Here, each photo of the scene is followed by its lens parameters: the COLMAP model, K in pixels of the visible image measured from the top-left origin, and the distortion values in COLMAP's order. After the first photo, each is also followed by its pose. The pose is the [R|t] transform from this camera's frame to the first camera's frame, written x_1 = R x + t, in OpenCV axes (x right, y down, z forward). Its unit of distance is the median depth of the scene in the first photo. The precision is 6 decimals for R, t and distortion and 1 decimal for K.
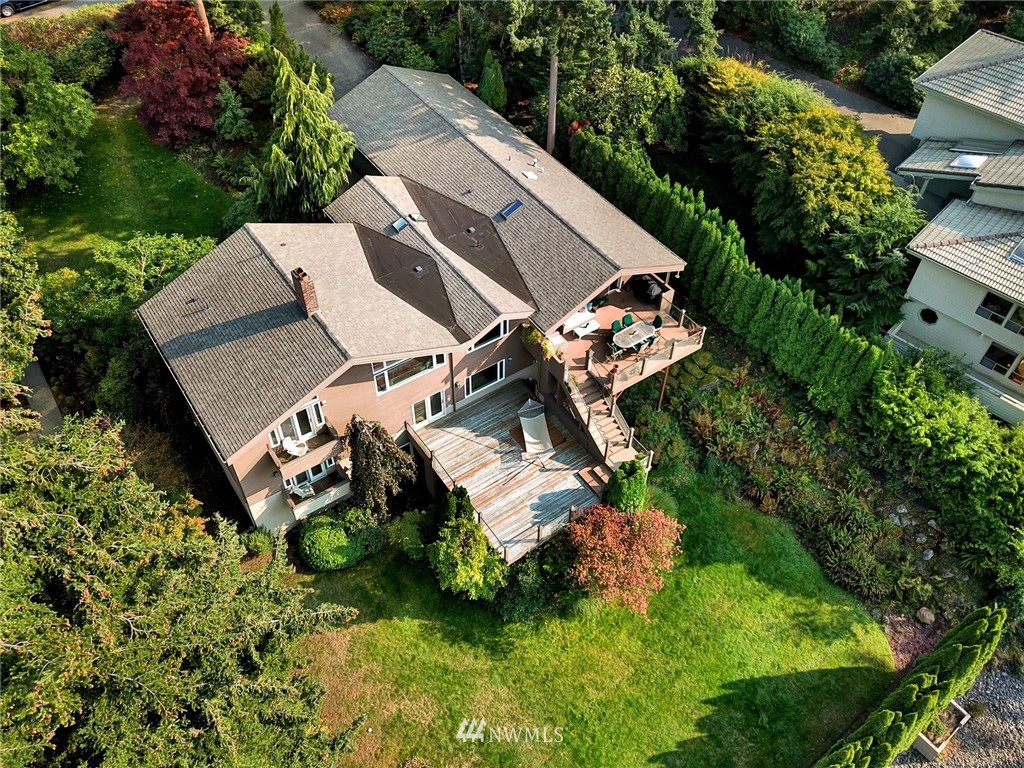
lens RADIAL K [[791.5, 0, 512.6], [0, 791.5, 380.8], [0, 0, 1]] dist [-0.048841, 0.004467]
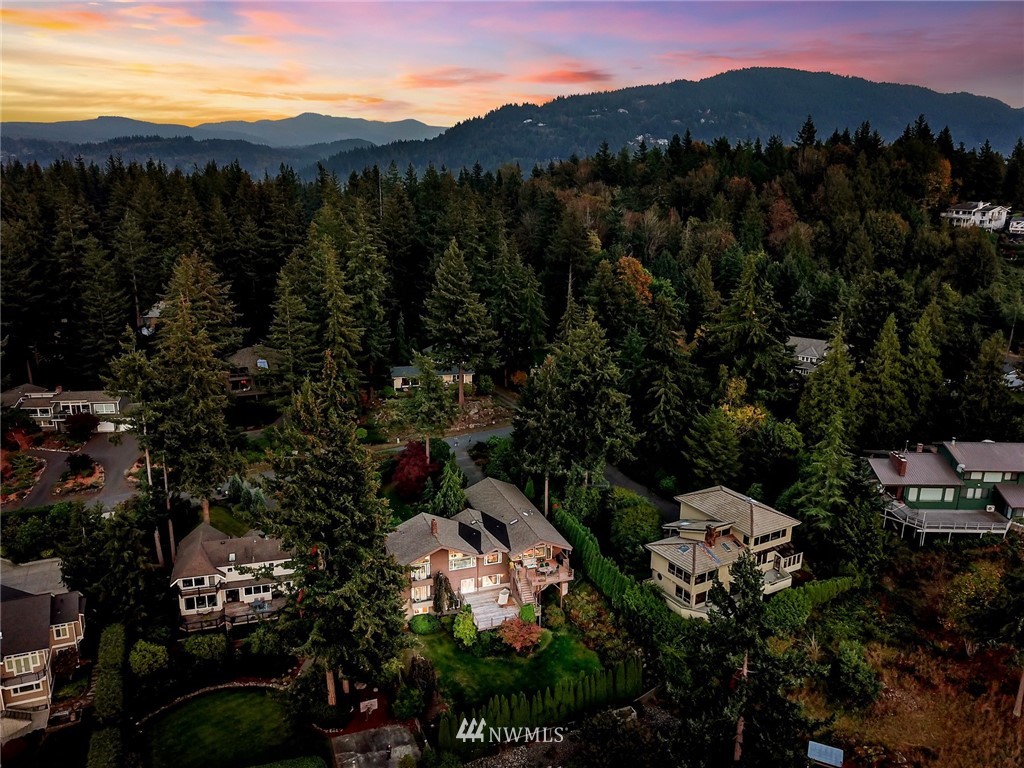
lens RADIAL K [[791.5, 0, 510.7], [0, 791.5, 383.5], [0, 0, 1]] dist [-0.048841, 0.004467]
pose [[0.961367, 0.067971, -0.266745, 0.683661], [-0.206594, 0.818550, -0.535999, 0.855772], [0.181911, 0.570400, 0.800969, -1.472290]]
